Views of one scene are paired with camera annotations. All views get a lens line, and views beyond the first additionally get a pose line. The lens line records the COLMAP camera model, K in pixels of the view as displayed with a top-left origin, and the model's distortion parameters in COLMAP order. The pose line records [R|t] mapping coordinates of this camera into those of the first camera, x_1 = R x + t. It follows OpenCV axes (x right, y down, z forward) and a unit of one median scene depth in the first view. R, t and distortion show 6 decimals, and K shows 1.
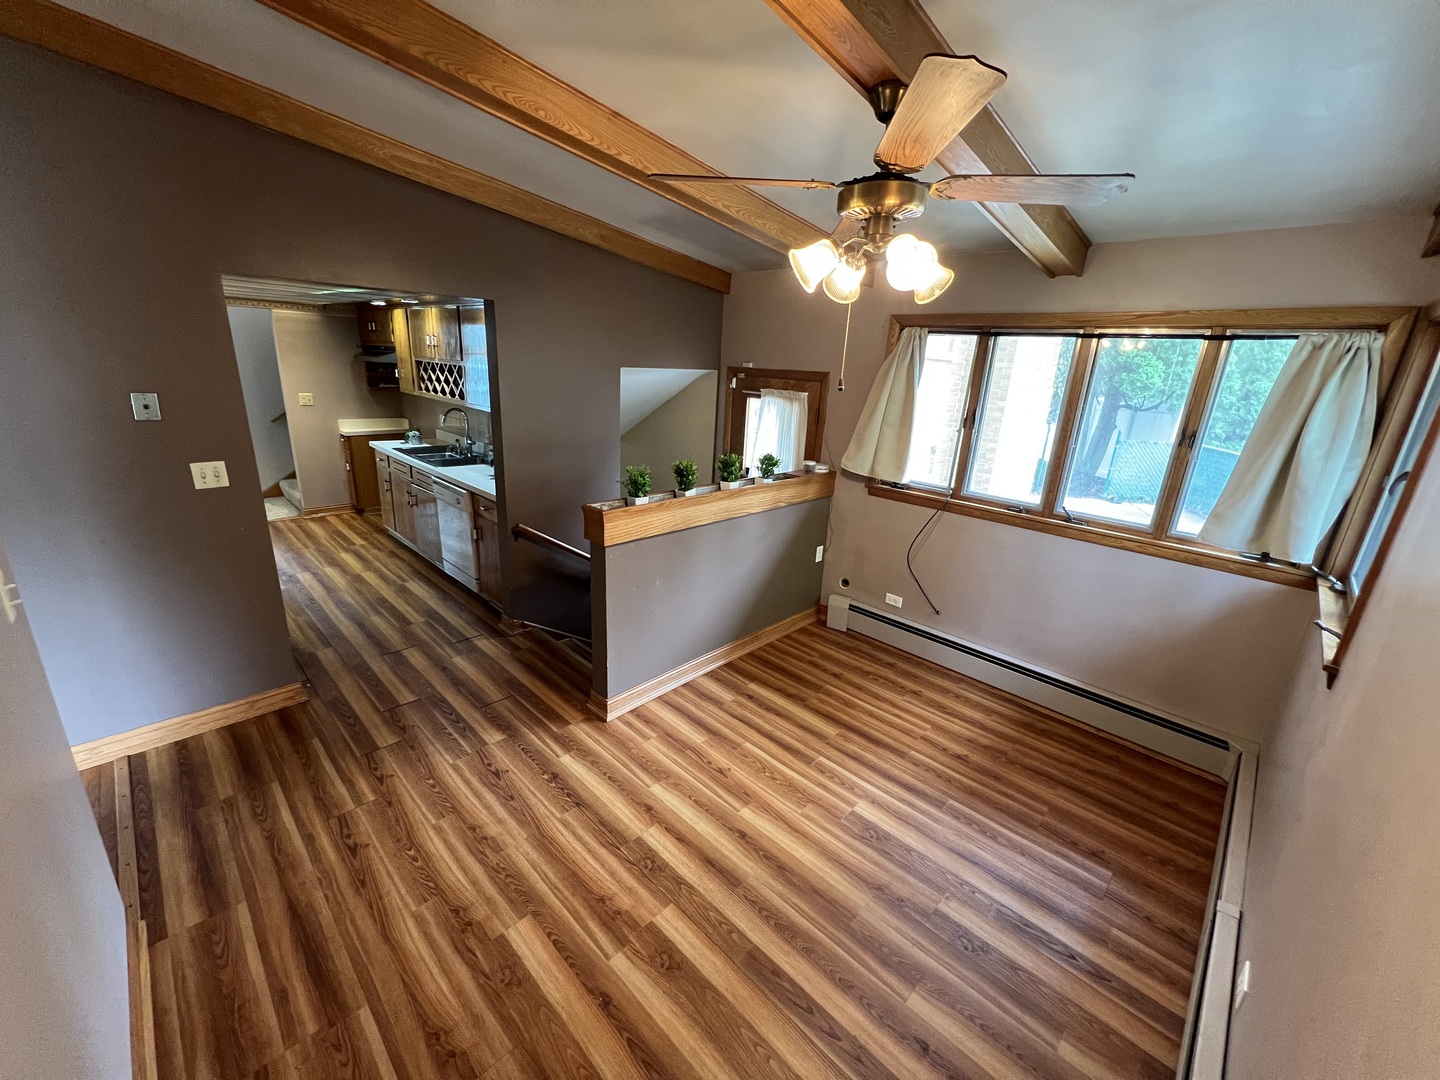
lens RADIAL K [[575.5, 0, 716.0], [0, 575.5, 542.2], [0, 0, 1]] dist [-0.003010, 0.000026]
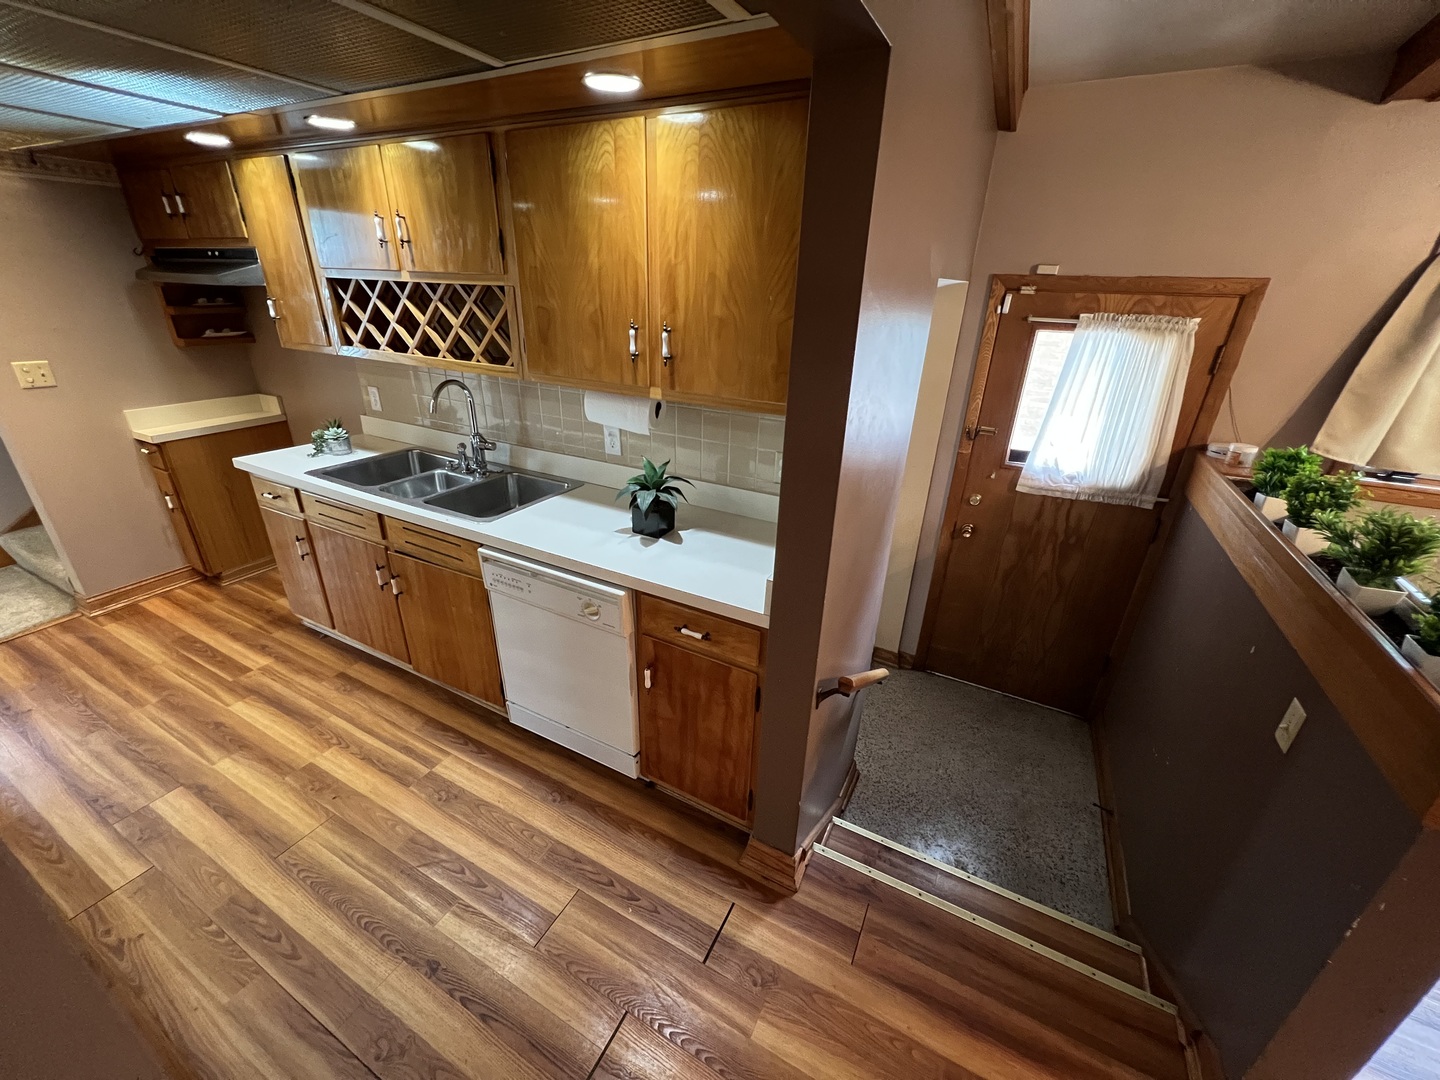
lens RADIAL K [[575.5, 0, 720.2], [0, 575.5, 534.5], [0, 0, 1]] dist [-0.003010, 0.000026]
pose [[0.955248, -0.143981, 0.258402, -0.352078], [0.109620, 0.983655, 0.142854, -0.138572], [-0.274746, -0.108135, 0.955417, 0.429197]]
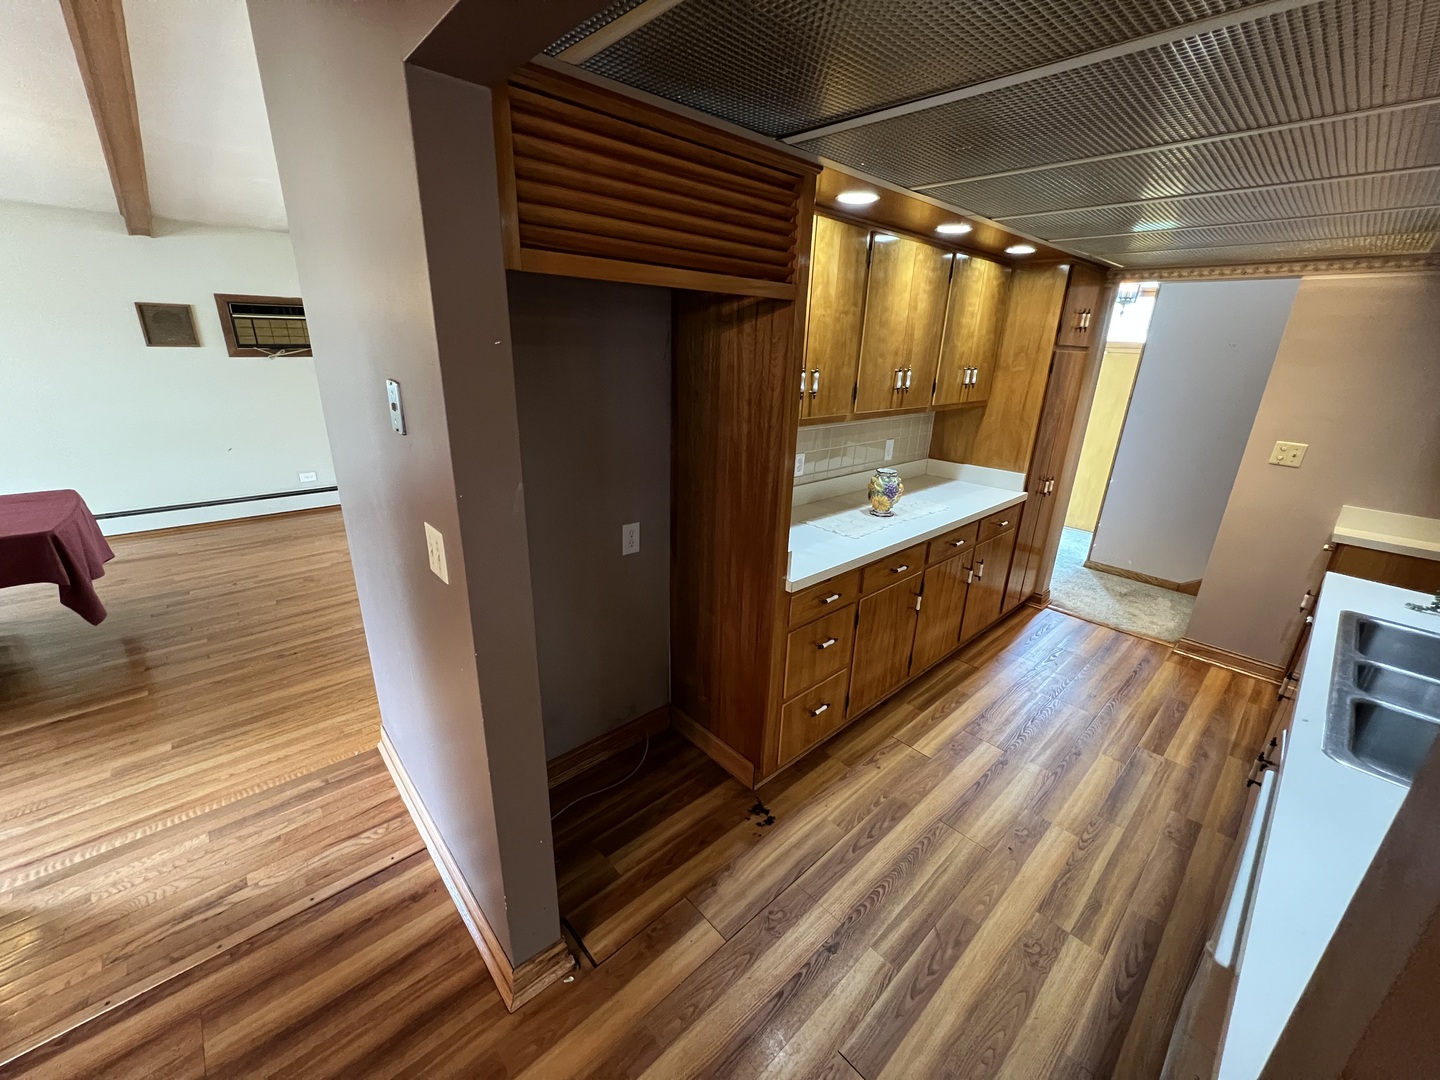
lens RADIAL K [[575.5, 0, 712.2], [0, 575.5, 542.1], [0, 0, 1]] dist [-0.003010, 0.000026]
pose [[-0.056695, 0.274257, -0.959984, -0.199003], [-0.324765, 0.904171, 0.277493, -0.167237], [0.944094, 0.327502, 0.037807, 0.576544]]
